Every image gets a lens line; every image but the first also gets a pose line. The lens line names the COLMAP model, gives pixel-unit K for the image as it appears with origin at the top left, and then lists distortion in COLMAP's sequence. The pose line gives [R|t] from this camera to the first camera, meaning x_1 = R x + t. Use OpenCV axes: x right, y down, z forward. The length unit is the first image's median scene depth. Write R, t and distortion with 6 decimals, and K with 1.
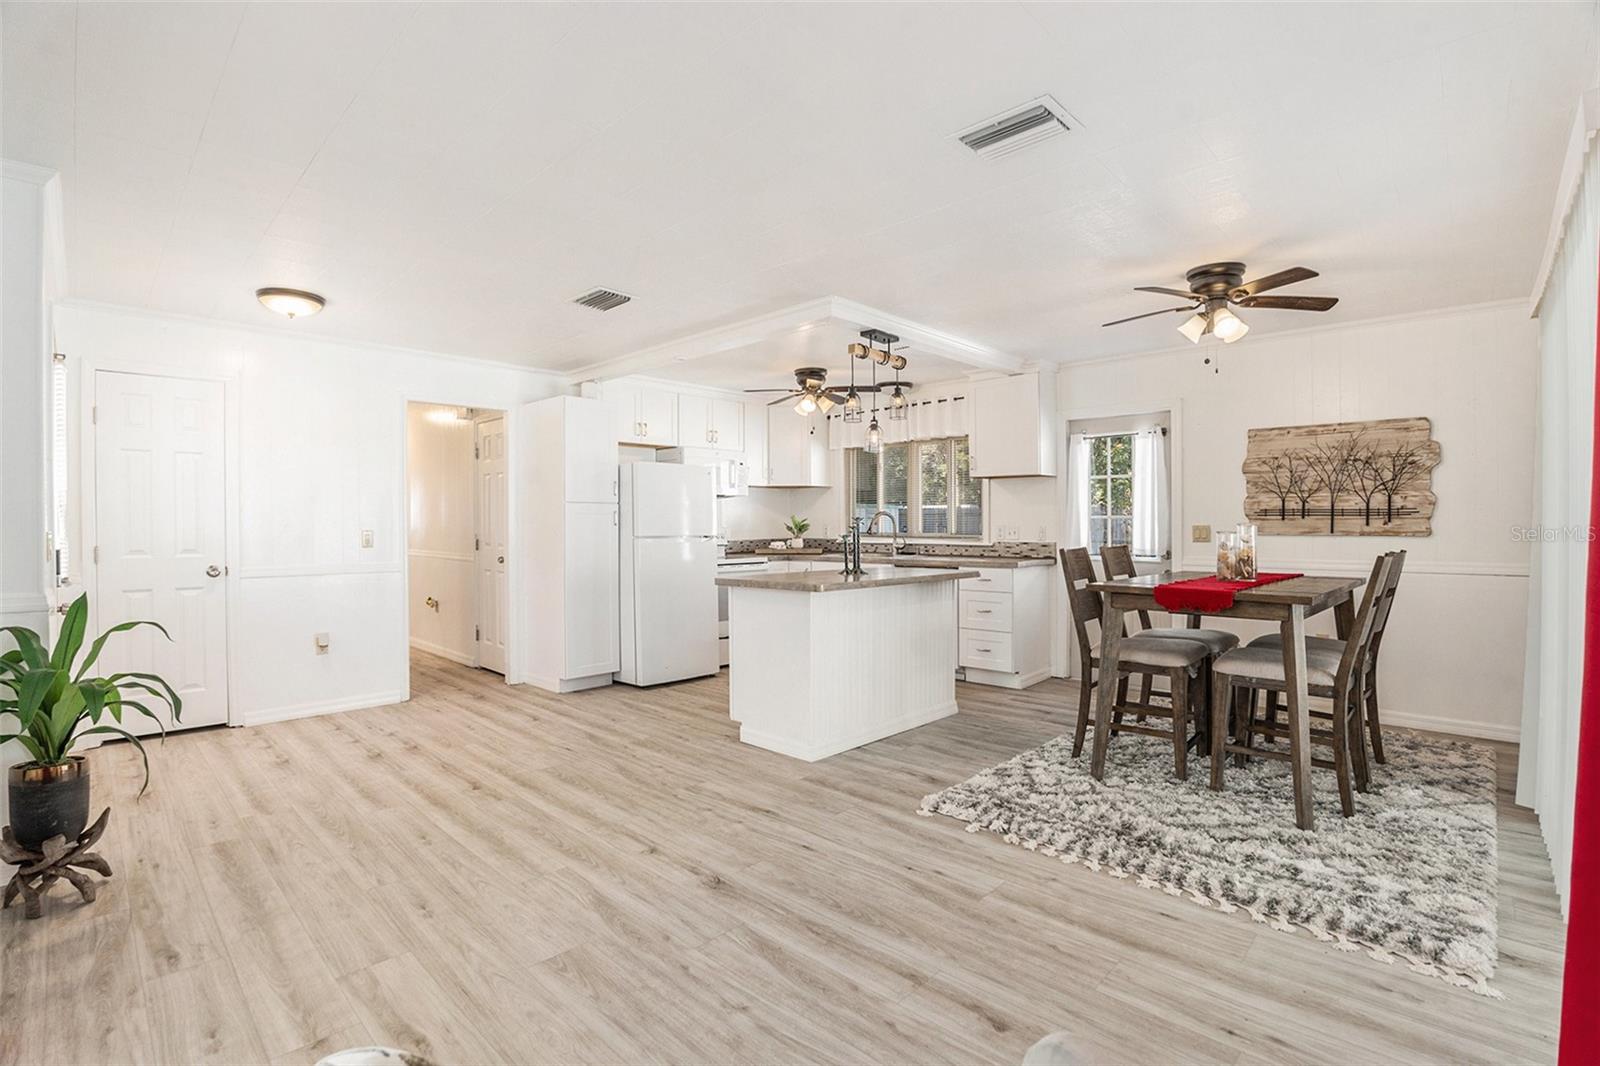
lens RADIAL K [[749.1, 0, 800.5], [0, 749.1, 542.0], [0, 0, 1]] dist [-0.064400, 0.001111]
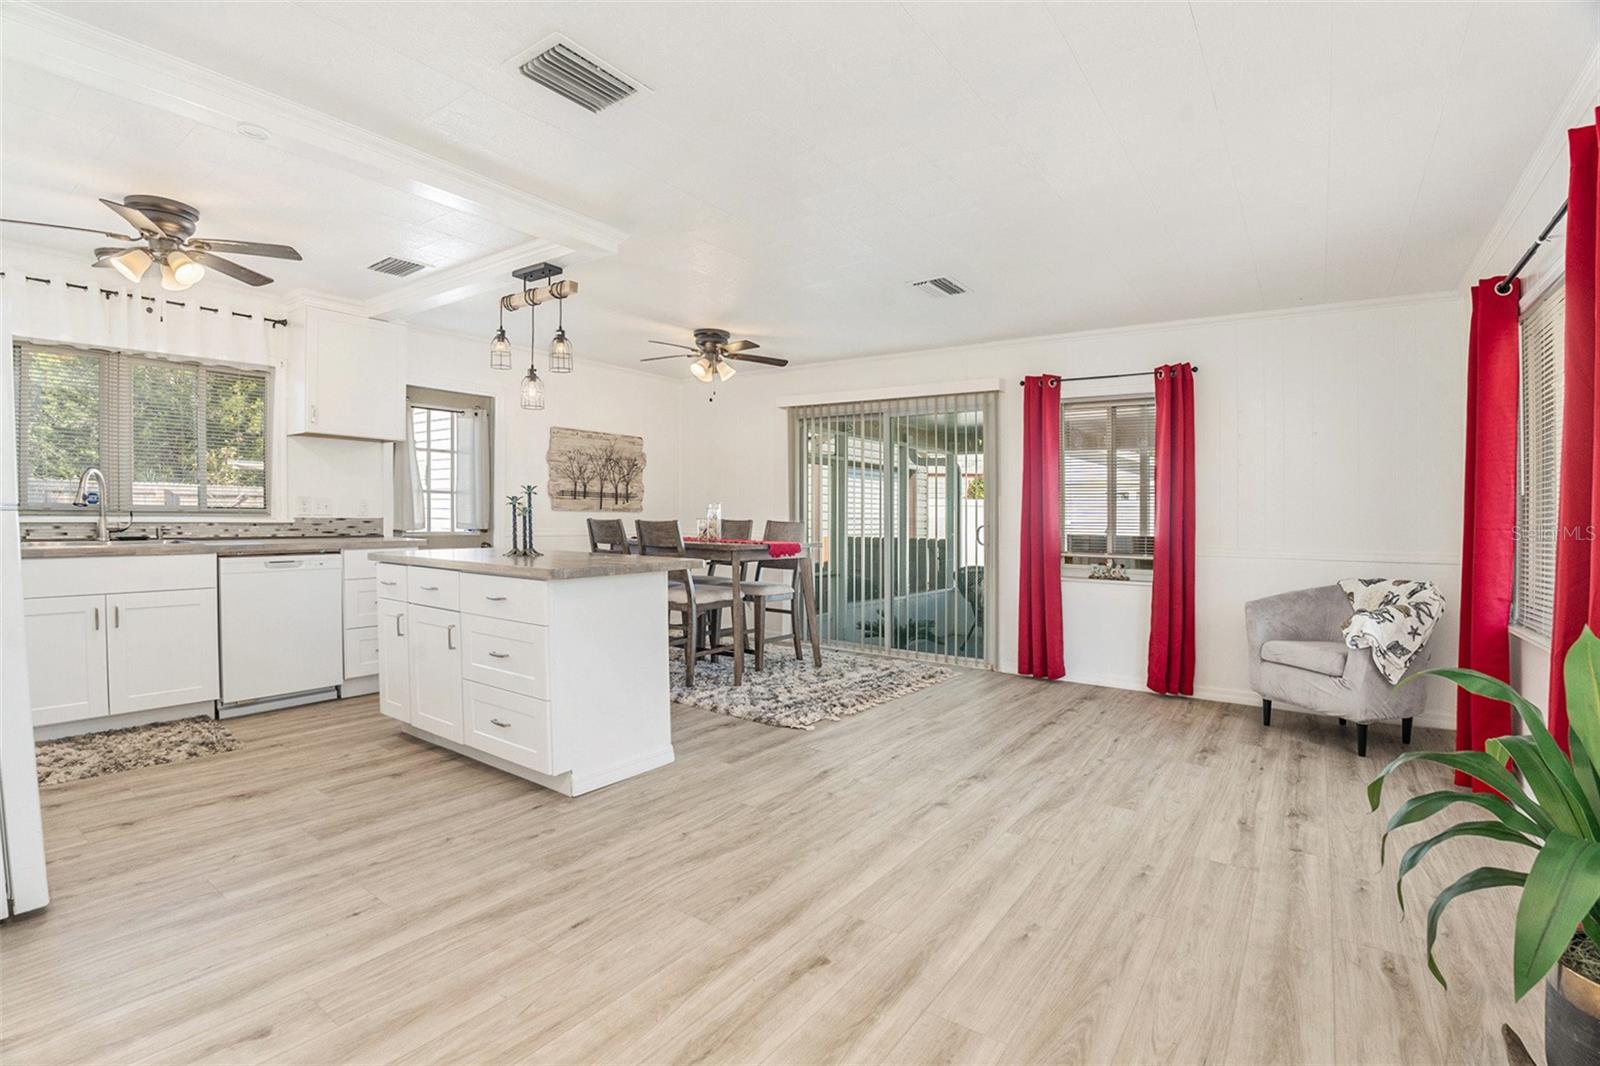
lens RADIAL K [[732.1, 0, 784.0], [0, 732.1, 526.0], [0, 0, 1]] dist [-0.072181, 0.007350]
pose [[-0.131140, -0.014619, 0.991256, -0.925337], [0.003846, 0.999876, 0.015255, -0.000011], [-0.991356, 0.005813, -0.131068, 1.052178]]
